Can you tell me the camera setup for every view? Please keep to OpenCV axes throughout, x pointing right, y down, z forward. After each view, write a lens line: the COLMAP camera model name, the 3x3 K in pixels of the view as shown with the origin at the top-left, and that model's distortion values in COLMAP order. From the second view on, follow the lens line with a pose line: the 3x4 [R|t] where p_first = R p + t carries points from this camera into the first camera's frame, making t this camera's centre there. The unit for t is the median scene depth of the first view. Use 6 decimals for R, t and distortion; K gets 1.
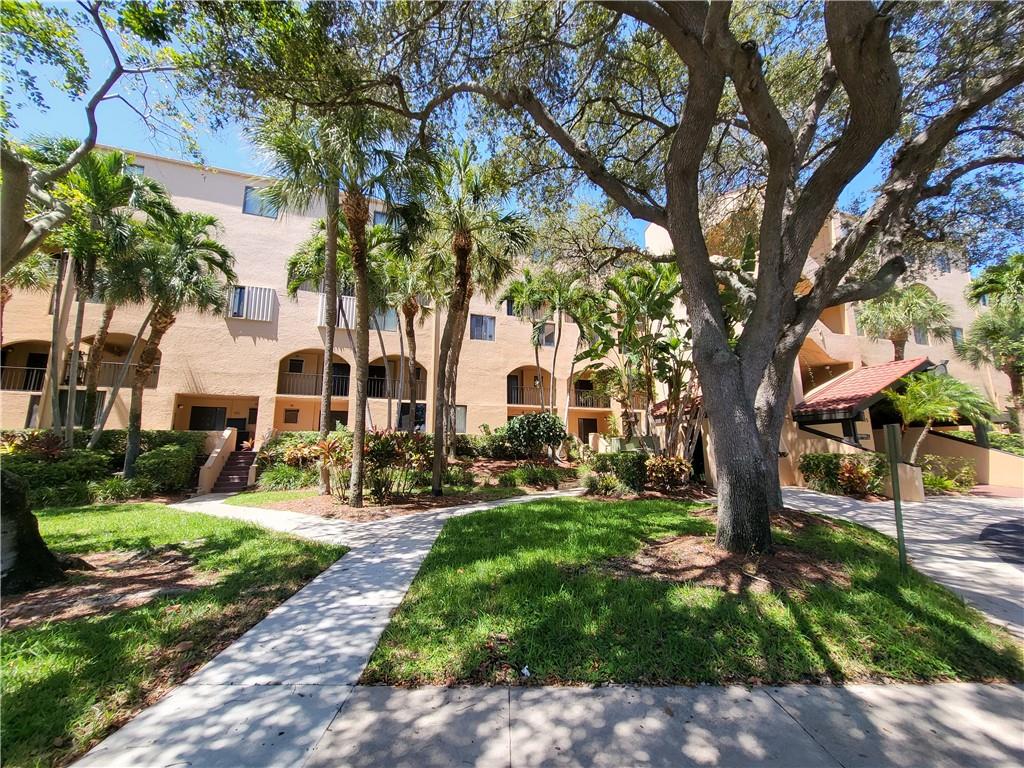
lens RADIAL K [[407.9, 0, 512.0], [0, 407.9, 384.0], [0, 0, 1]] dist [0.001119, 0.000176]
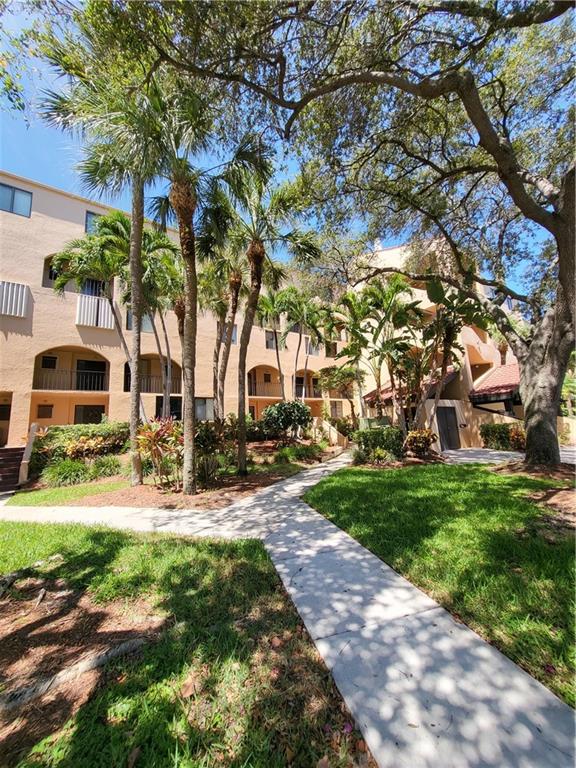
lens RADIAL K [[306.0, 0, 288.0], [0, 306.0, 384.0], [0, 0, 1]] dist [0.001119, 0.000176]
pose [[0.964764, -0.008919, 0.262966, -0.329125], [0.008849, 0.999960, 0.001449, 0.030915], [-0.262968, 0.000929, 0.964804, 0.205277]]
